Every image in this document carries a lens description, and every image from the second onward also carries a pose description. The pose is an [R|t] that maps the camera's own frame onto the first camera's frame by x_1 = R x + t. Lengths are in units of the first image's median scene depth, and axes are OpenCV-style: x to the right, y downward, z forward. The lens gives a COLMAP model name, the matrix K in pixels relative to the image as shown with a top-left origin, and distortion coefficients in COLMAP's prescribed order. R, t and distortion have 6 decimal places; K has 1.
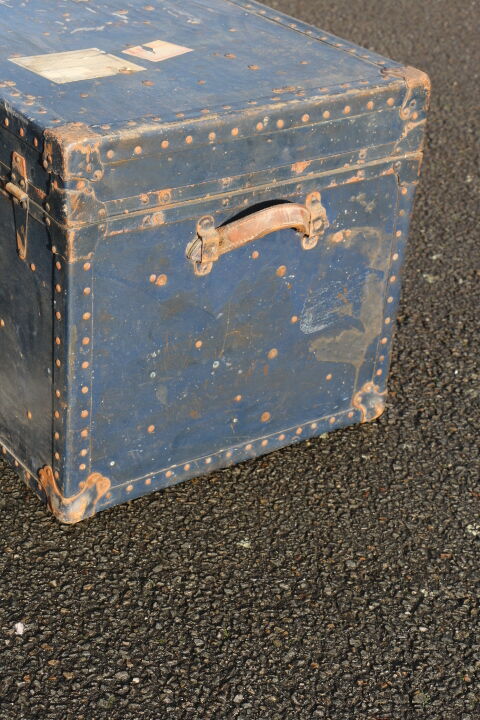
lens RADIAL K [[1310.8, 0, 236.5], [0, 1310.8, 359.1], [0, 0, 1]] dist [0.234069, 0.000000]
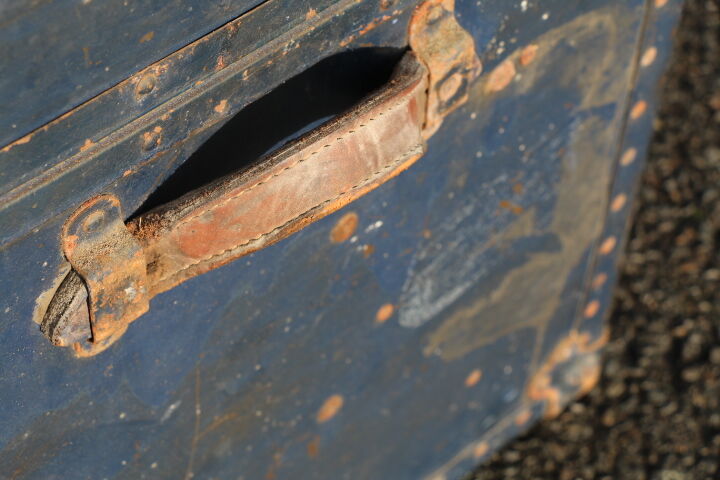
lens RADIAL K [[1828.7, 0, 359.1], [0, 1828.7, 240.4], [0, 0, 1]] dist [0.260833, 0.000000]
pose [[0.988383, -0.122990, 0.089293, -0.002228], [0.087593, 0.941078, 0.326650, -0.200261], [-0.124207, -0.315033, 0.940918, 0.556142]]
